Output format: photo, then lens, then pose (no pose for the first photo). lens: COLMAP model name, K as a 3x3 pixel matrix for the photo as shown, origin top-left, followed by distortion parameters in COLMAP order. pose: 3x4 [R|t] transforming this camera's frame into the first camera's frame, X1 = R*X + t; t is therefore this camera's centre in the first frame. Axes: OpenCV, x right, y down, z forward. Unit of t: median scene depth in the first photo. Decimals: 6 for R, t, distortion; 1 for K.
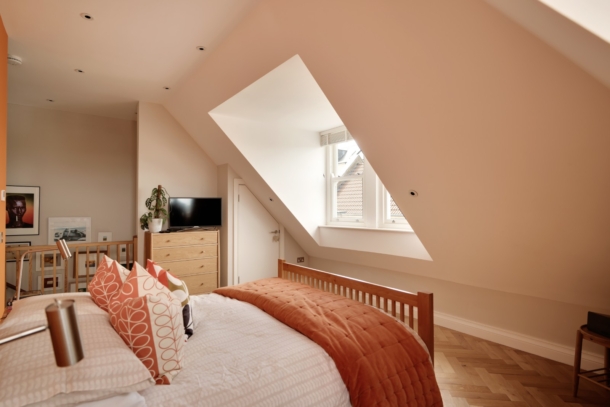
lens RADIAL K [[349.8, 0, 305.0], [0, 349.8, 203.5], [0, 0, 1]] dist [0.003159, 0.000653]
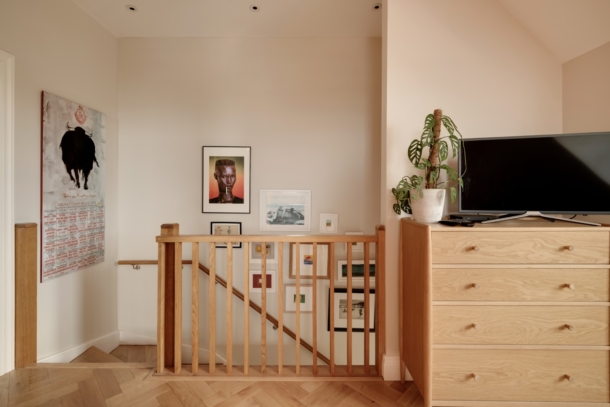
lens RADIAL K [[349.8, 0, 305.0], [0, 349.8, 203.5], [0, 0, 1]] dist [0.003159, 0.000653]
pose [[0.822694, 0.026315, -0.567875, -0.262425], [0.005195, 0.998538, 0.053798, 0.031161], [0.568460, -0.047209, 0.821355, 0.483307]]
